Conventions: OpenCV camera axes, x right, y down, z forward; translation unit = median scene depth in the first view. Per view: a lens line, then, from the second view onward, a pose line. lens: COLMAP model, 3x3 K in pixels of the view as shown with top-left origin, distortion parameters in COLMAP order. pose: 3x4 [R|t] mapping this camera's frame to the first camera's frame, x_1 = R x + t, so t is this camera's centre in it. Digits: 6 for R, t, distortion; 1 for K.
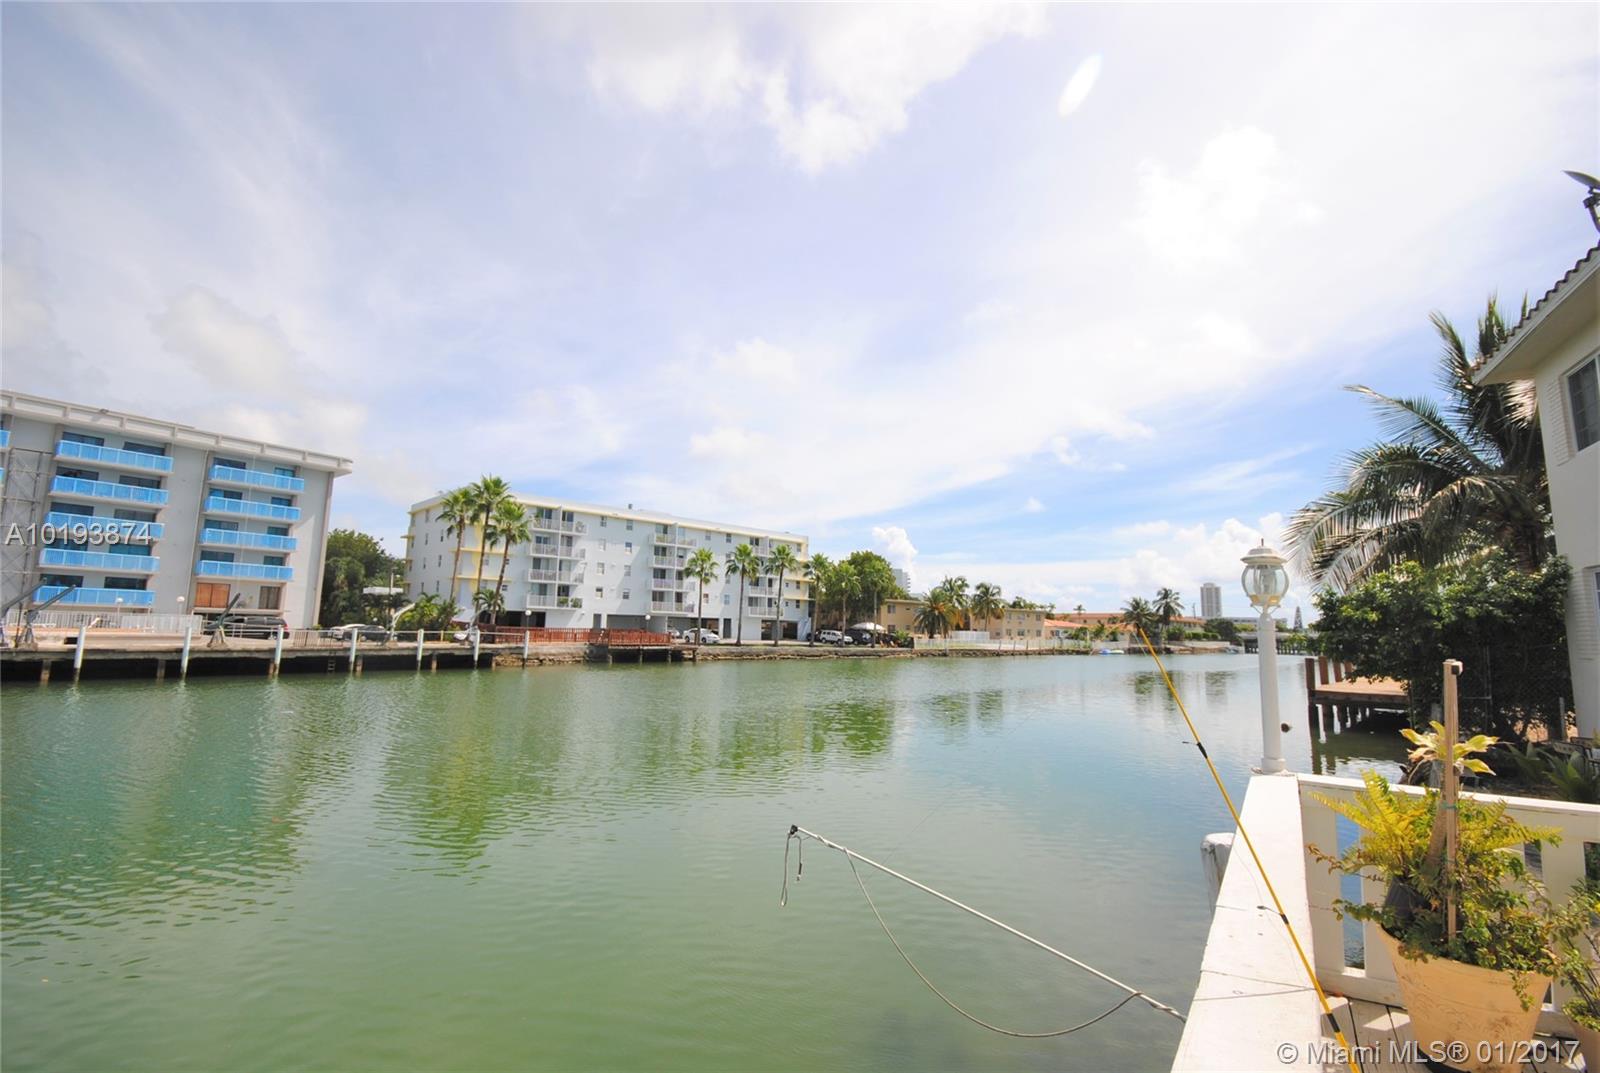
lens RADIAL K [[741.5, 0, 800.0], [0, 741.5, 536.5], [0, 0, 1]] dist [0.019552, -0.000685]
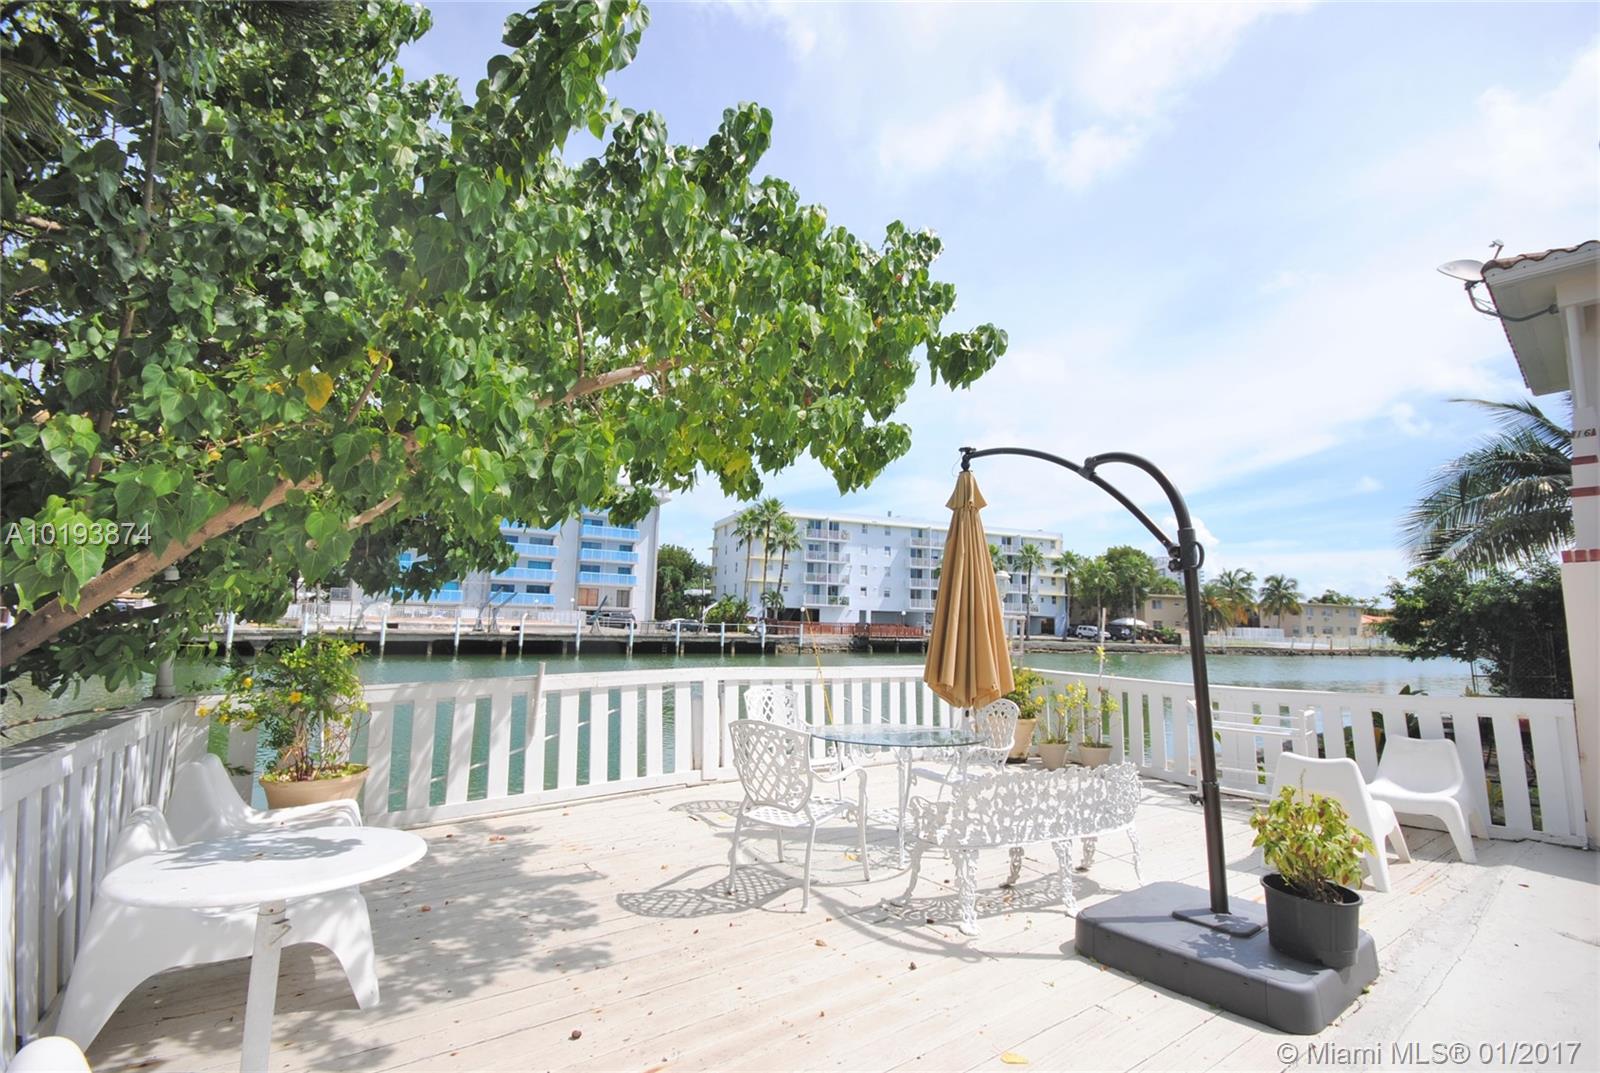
lens RADIAL K [[725.1, 0, 800.0], [0, 725.1, 536.5], [0, 0, 1]] dist [0.014397, 0.000322]
pose [[0.931462, -0.041188, -0.361500, 0.055847], [0.041663, 0.999111, -0.006483, -0.006967], [0.361445, -0.009023, 0.932350, -0.087348]]
